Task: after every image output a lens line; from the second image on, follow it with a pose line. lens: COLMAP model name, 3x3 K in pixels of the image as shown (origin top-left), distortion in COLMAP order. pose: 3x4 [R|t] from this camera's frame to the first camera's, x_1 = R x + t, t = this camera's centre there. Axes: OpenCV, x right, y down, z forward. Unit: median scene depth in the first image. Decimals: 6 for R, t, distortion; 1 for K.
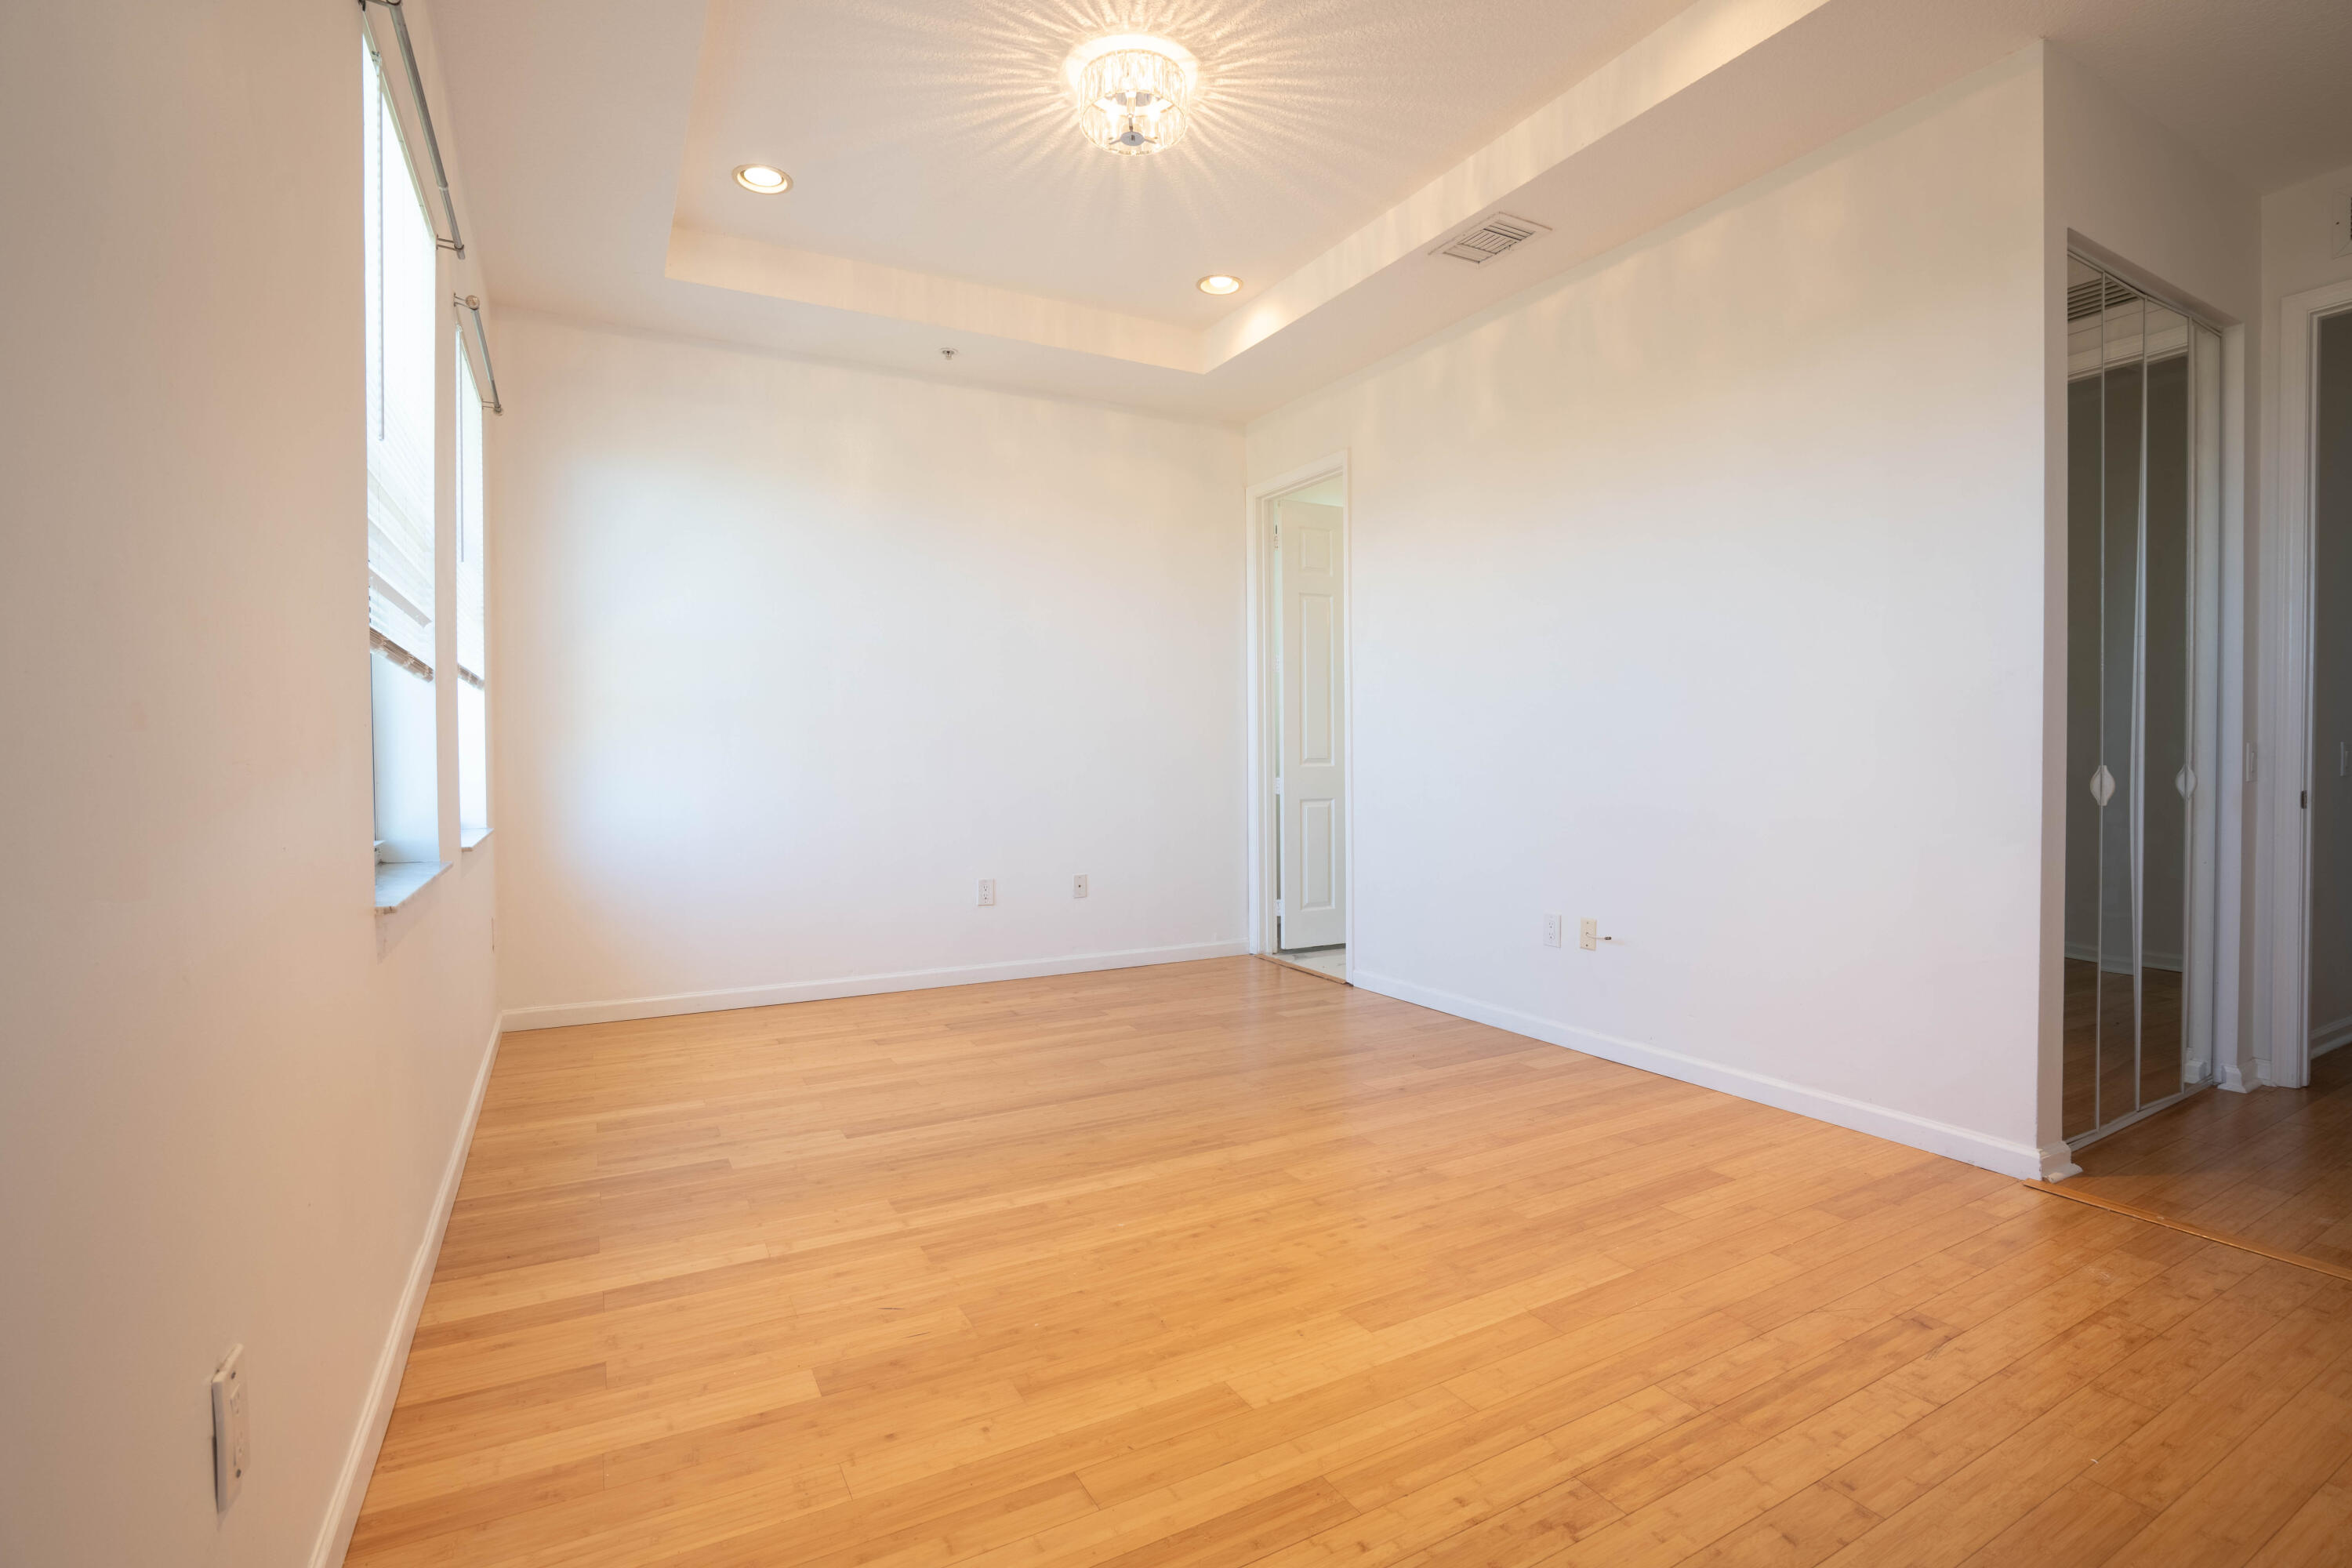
lens RADIAL K [[1078.4, 0, 1178.8], [0, 1078.4, 780.6], [0, 0, 1]] dist [-0.060969, 0.022125]
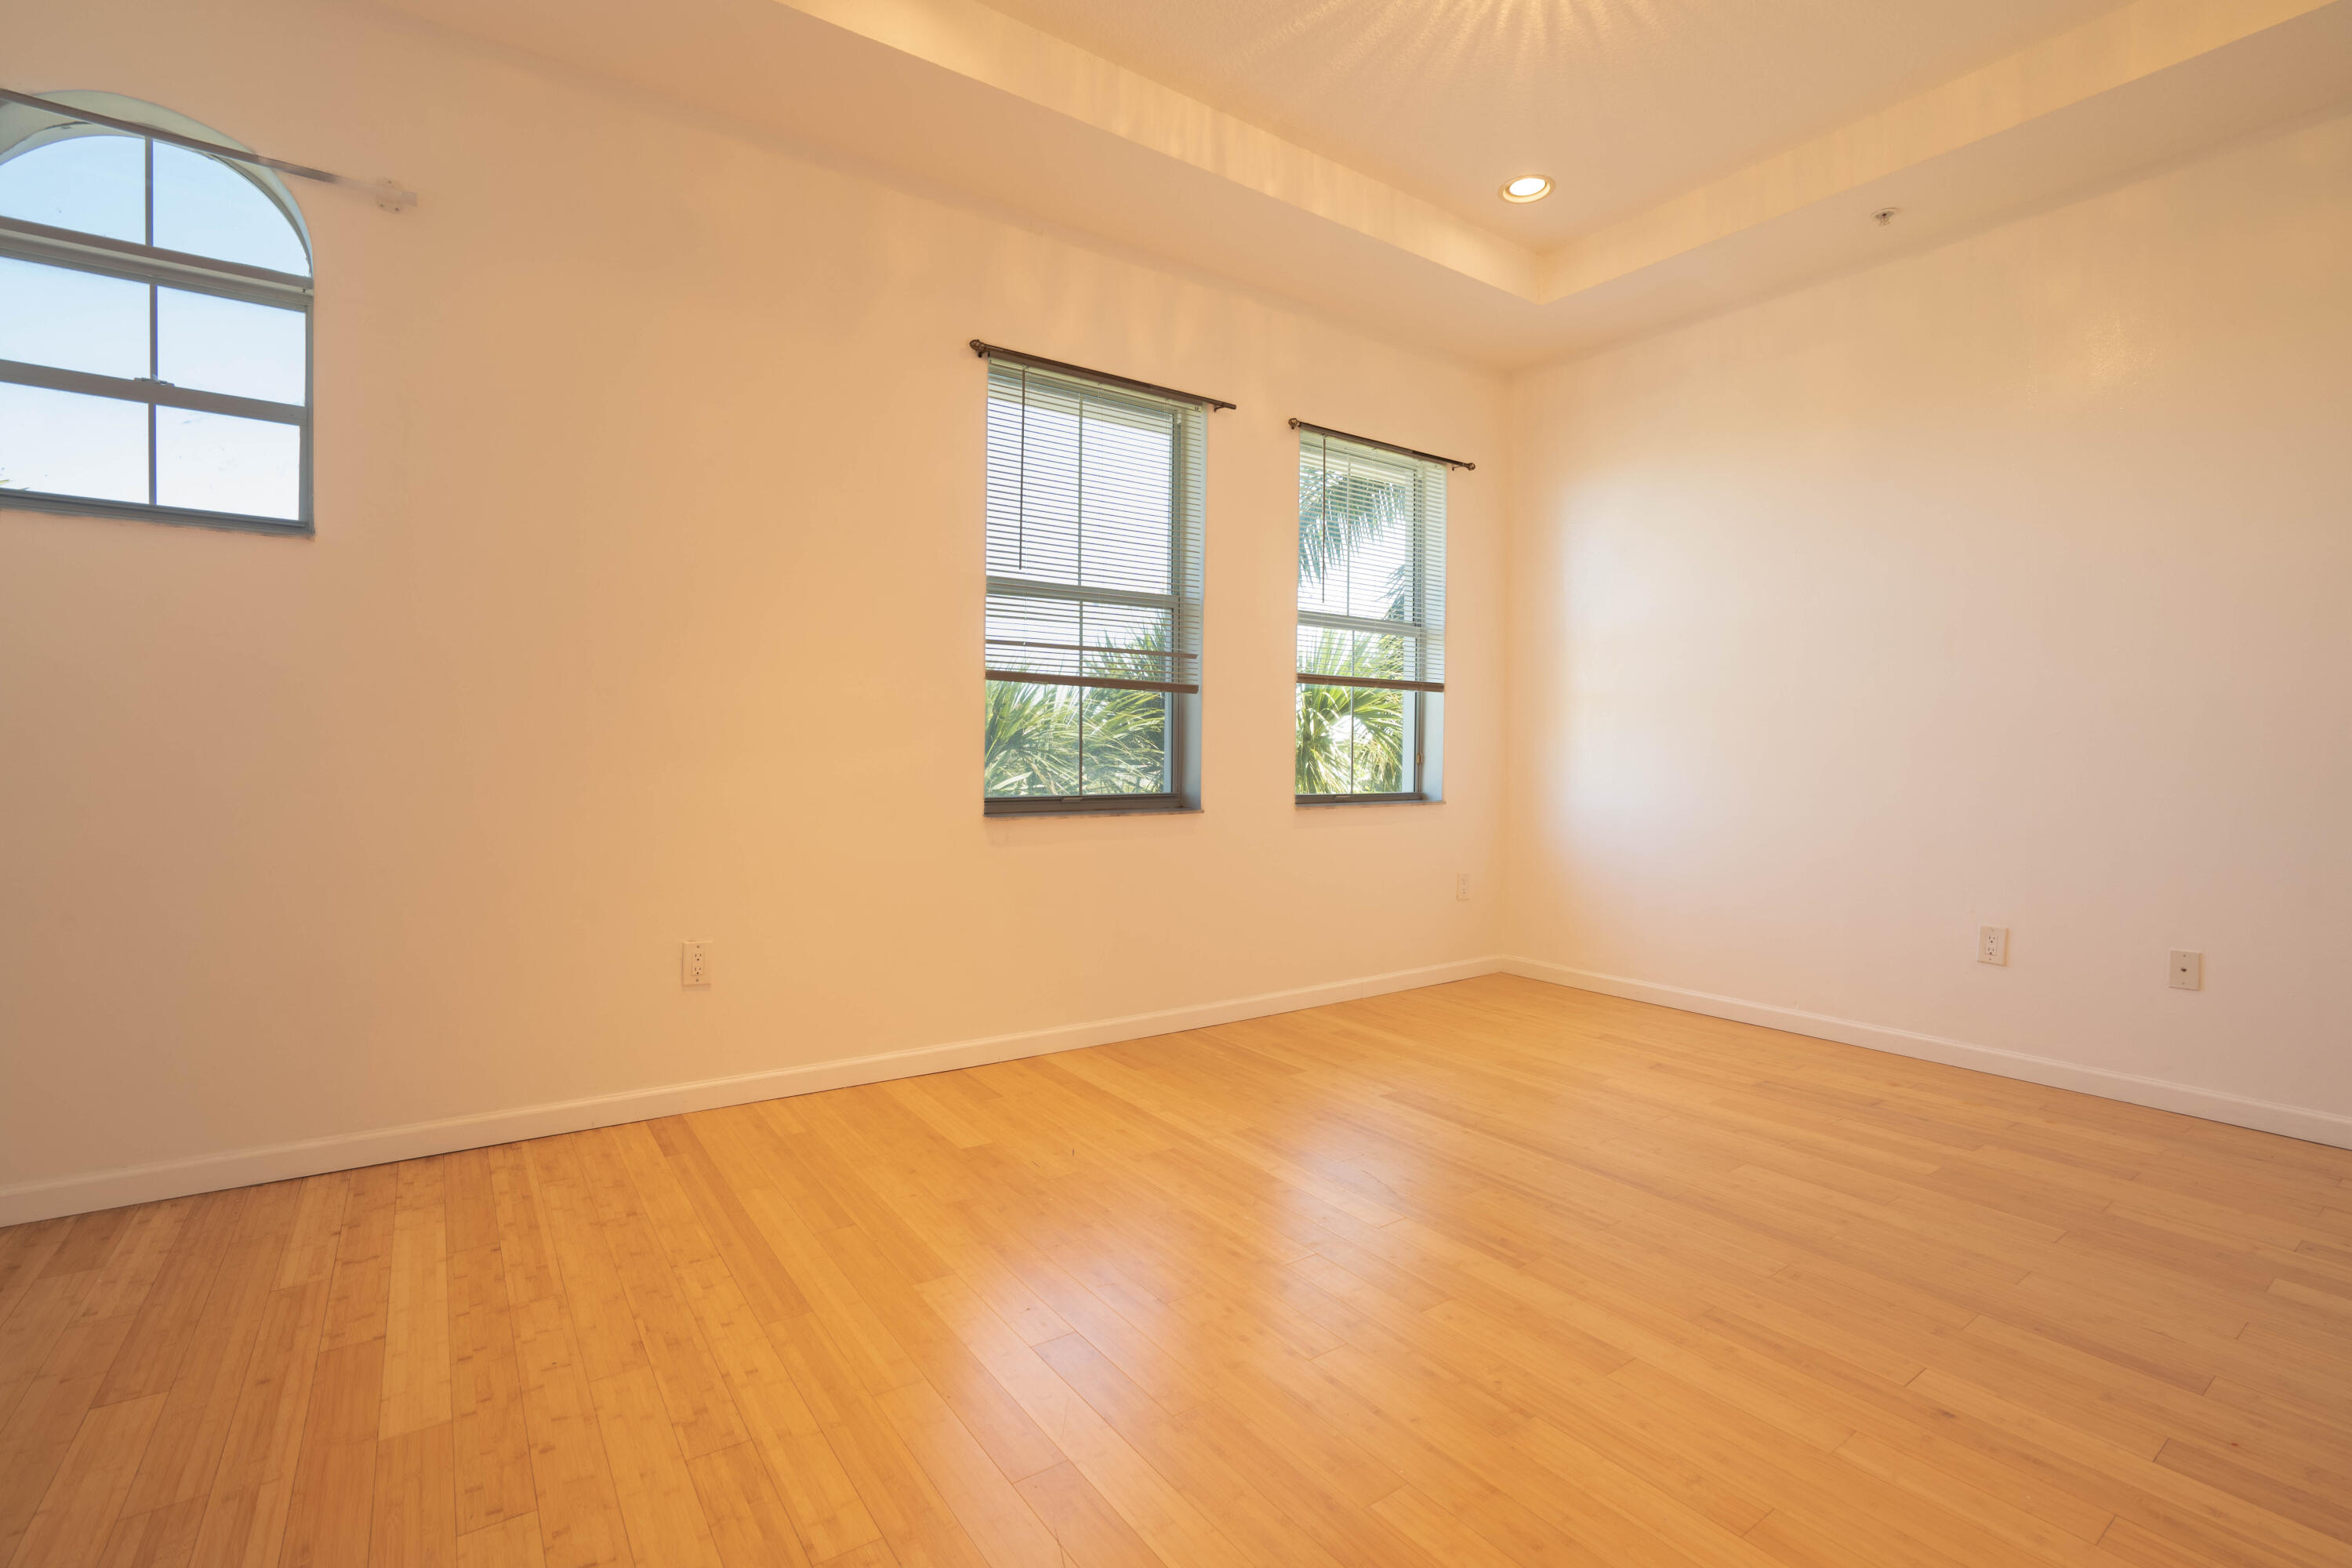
lens RADIAL K [[1078.4, 0, 1178.8], [0, 1078.4, 780.6], [0, 0, 1]] dist [-0.060969, 0.022125]
pose [[0.109651, 0.035491, -0.993336, 0.915979], [-0.033313, 0.998932, 0.032013, -0.016475], [0.993412, 0.029581, 0.110716, 0.827888]]
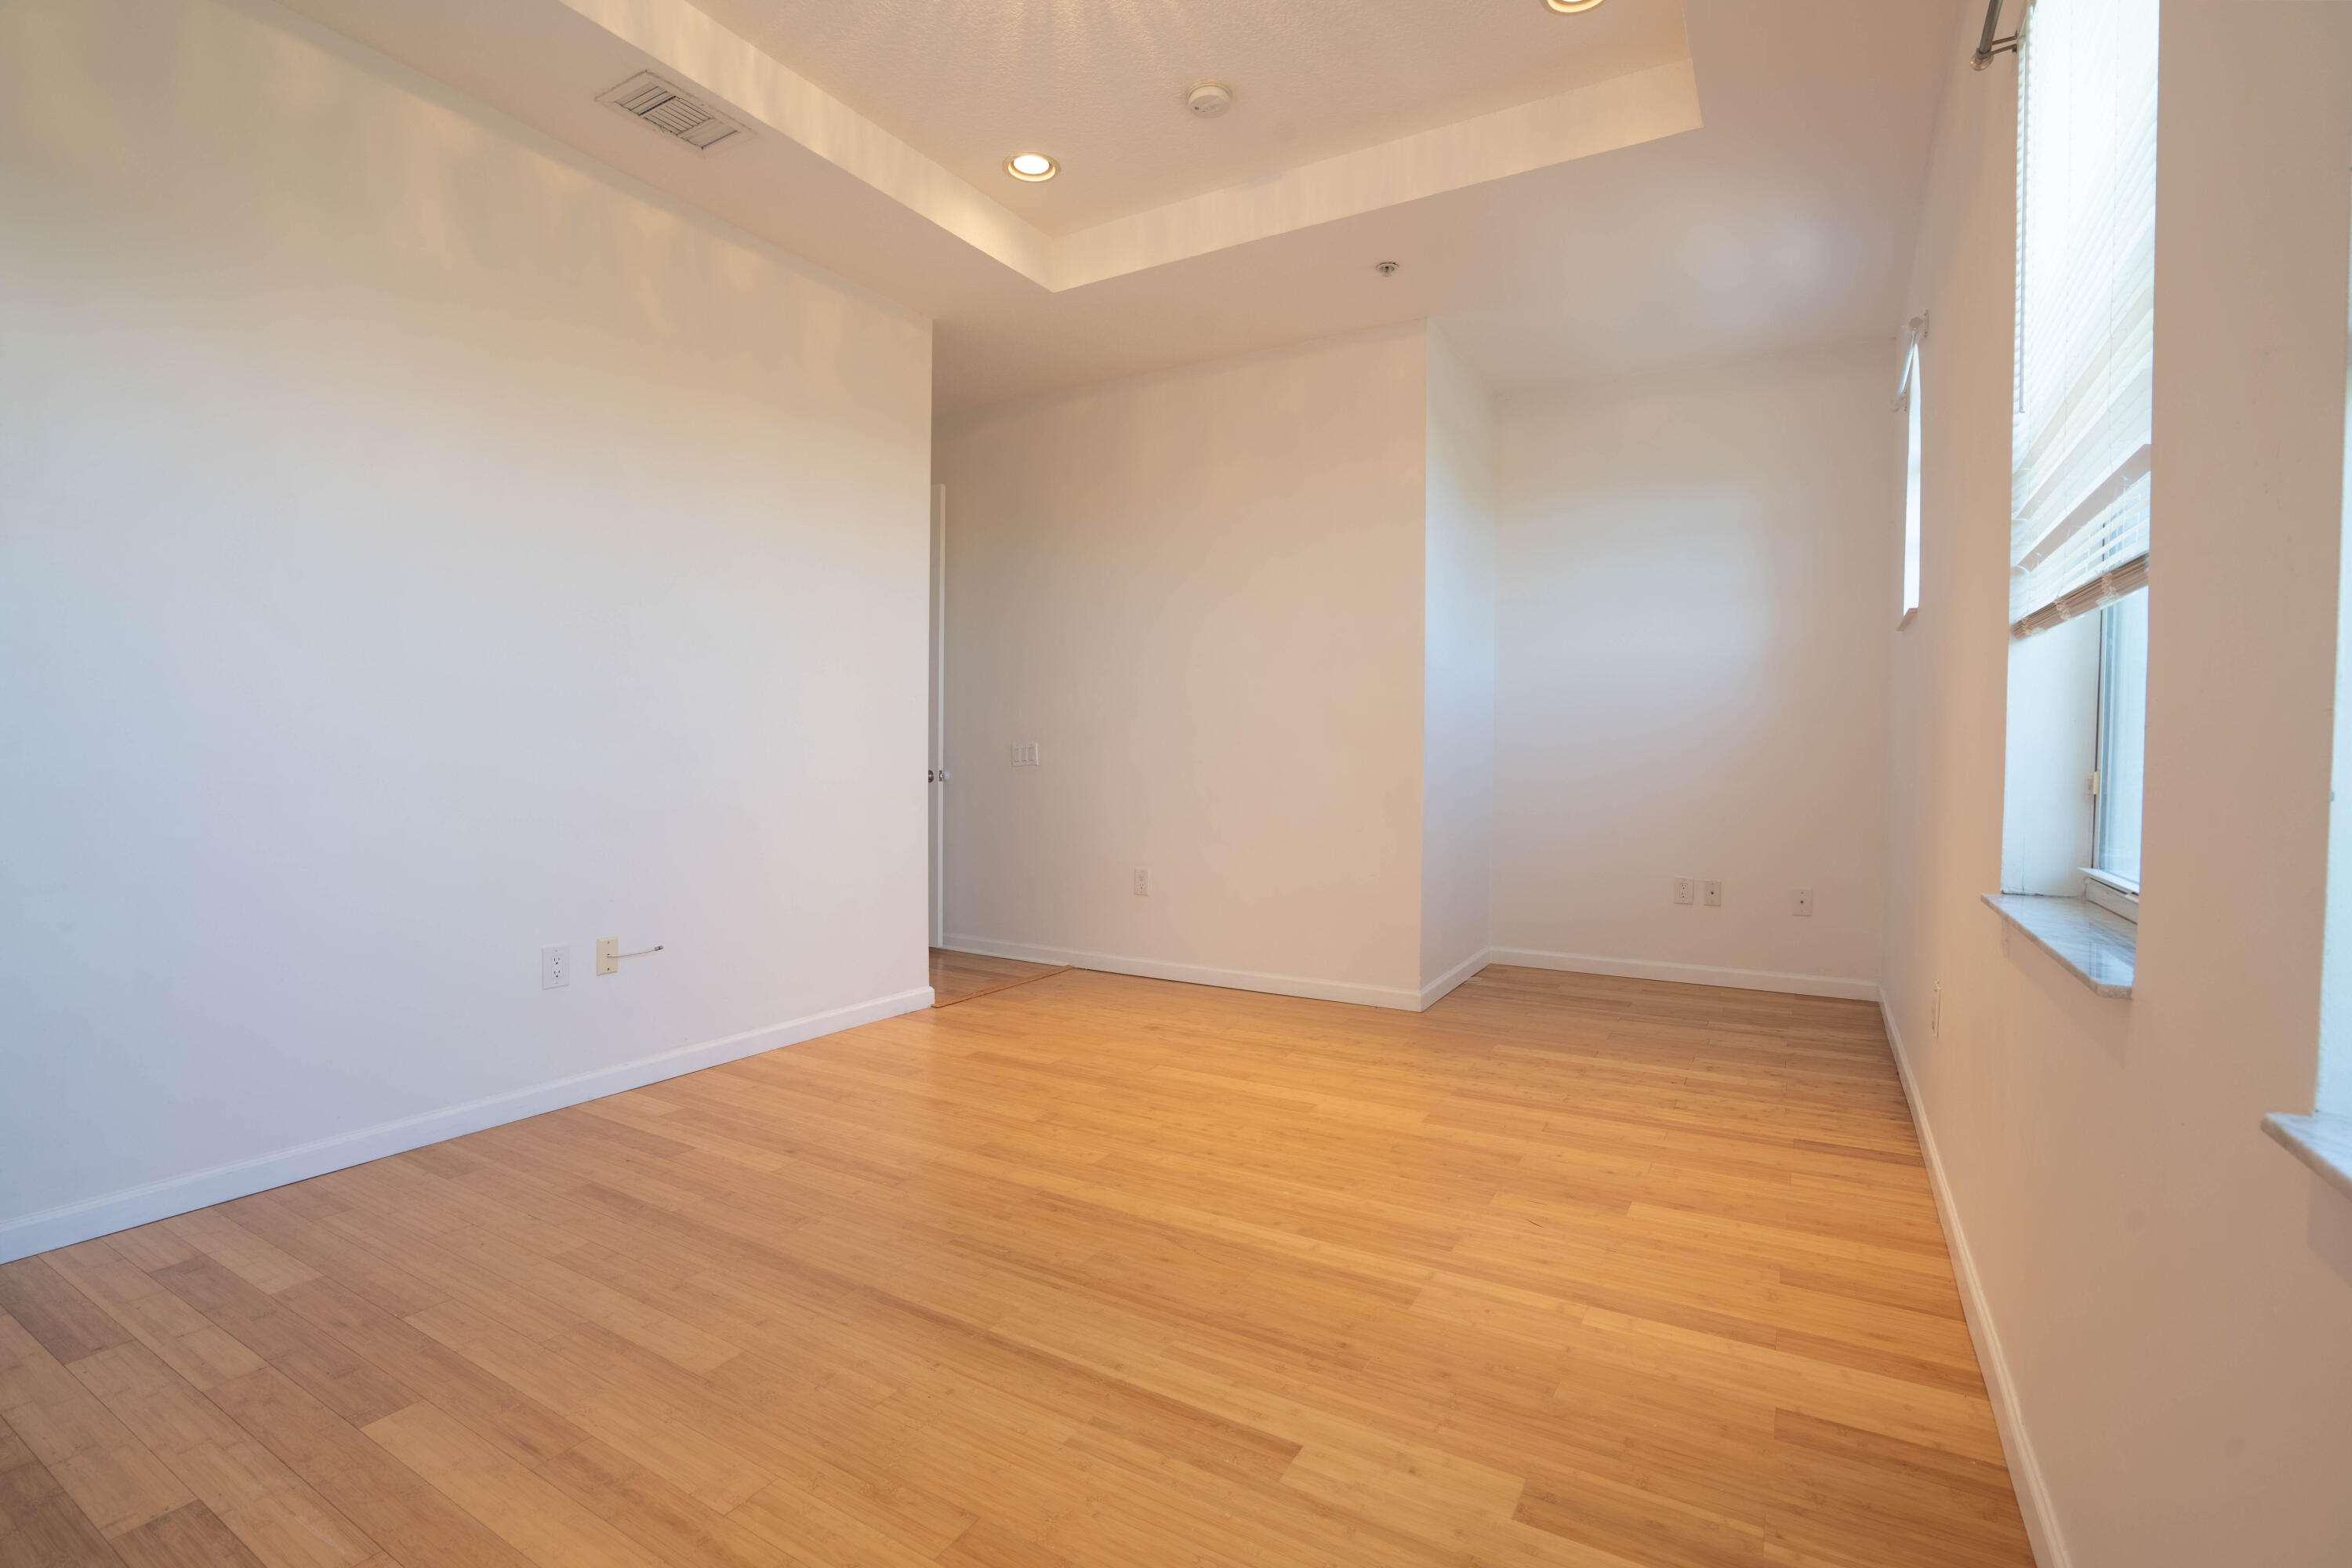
lens RADIAL K [[1078.4, 0, 1178.8], [0, 1078.4, 780.6], [0, 0, 1]] dist [-0.060969, 0.022125]
pose [[-0.503832, -0.023493, 0.863482, -0.917141], [0.014901, 0.999245, 0.035882, -0.031793], [-0.863673, 0.030945, -0.503101, 1.634466]]
